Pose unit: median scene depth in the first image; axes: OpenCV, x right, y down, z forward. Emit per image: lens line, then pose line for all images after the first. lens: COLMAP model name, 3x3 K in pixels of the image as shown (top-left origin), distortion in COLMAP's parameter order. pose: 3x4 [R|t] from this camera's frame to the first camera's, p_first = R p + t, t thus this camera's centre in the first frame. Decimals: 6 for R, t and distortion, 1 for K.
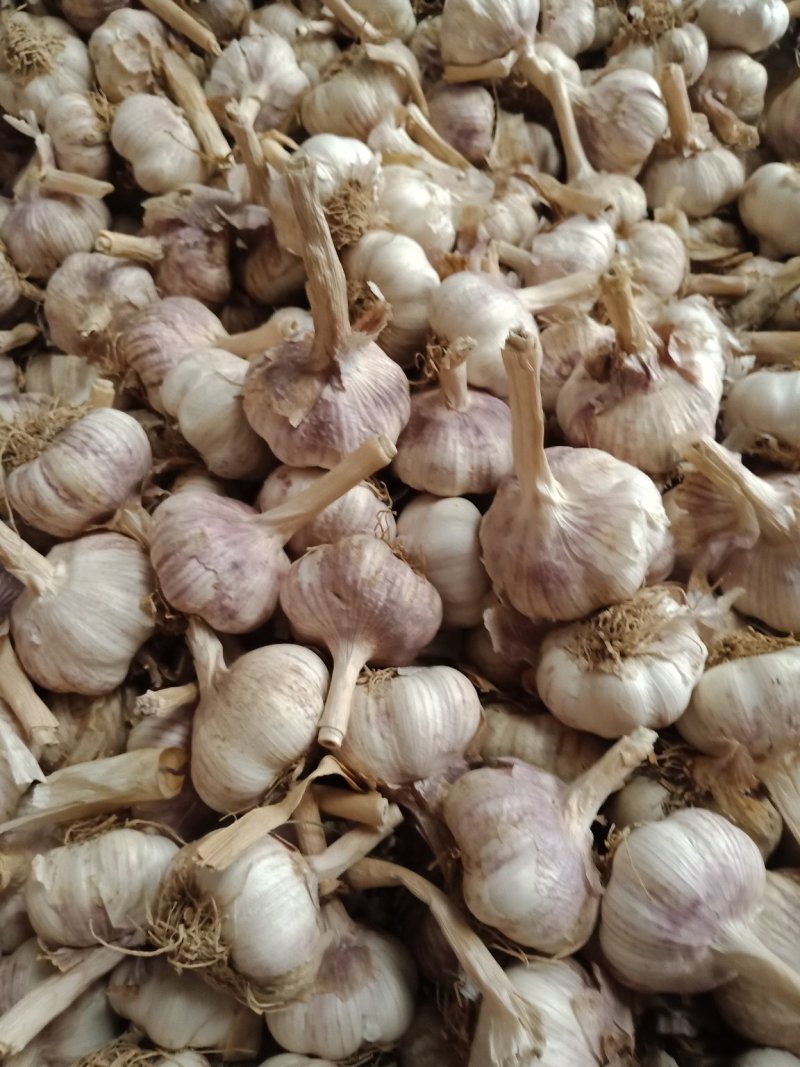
lens RADIAL K [[843.9, 0, 406.2], [0, 843.9, 535.9], [0, 0, 1]] dist [0.096852, -0.205971]
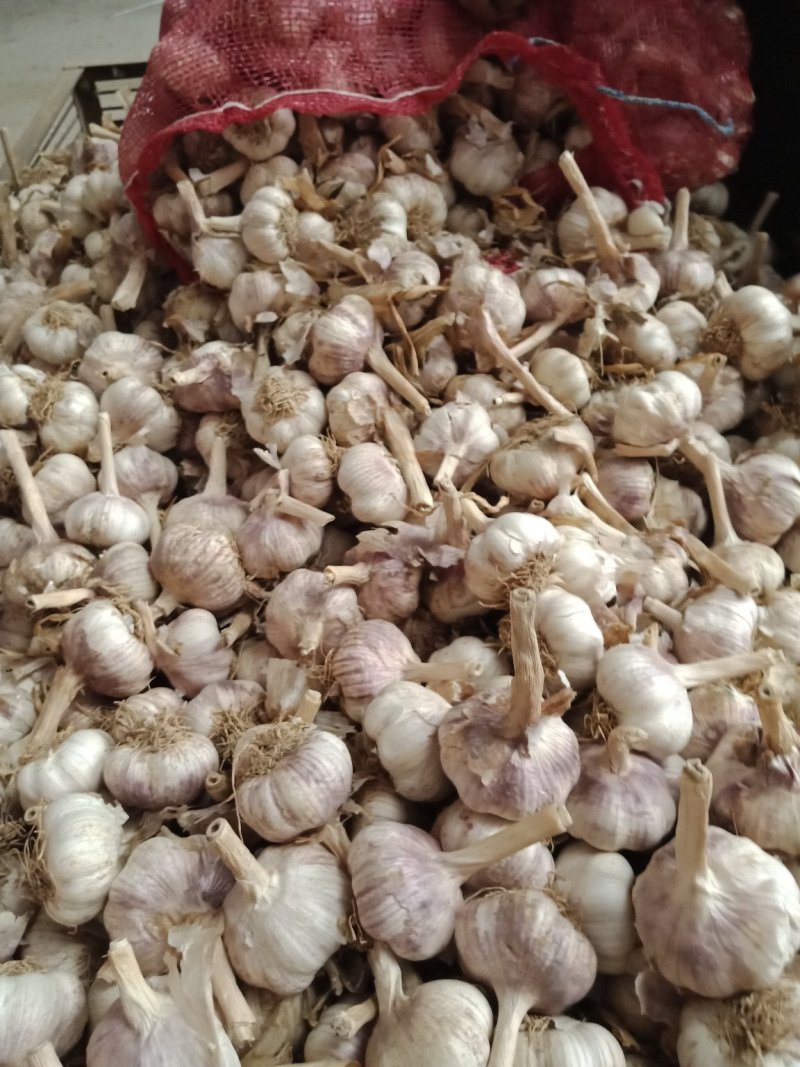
lens RADIAL K [[854.0, 0, 404.3], [0, 854.0, 533.8], [0, 0, 1]] dist [0.091416, -0.215364]
pose [[0.988580, 0.108331, -0.104760, -0.148846], [-0.126872, 0.973429, -0.190632, -0.217559], [0.081325, 0.201746, 0.976056, -0.248983]]
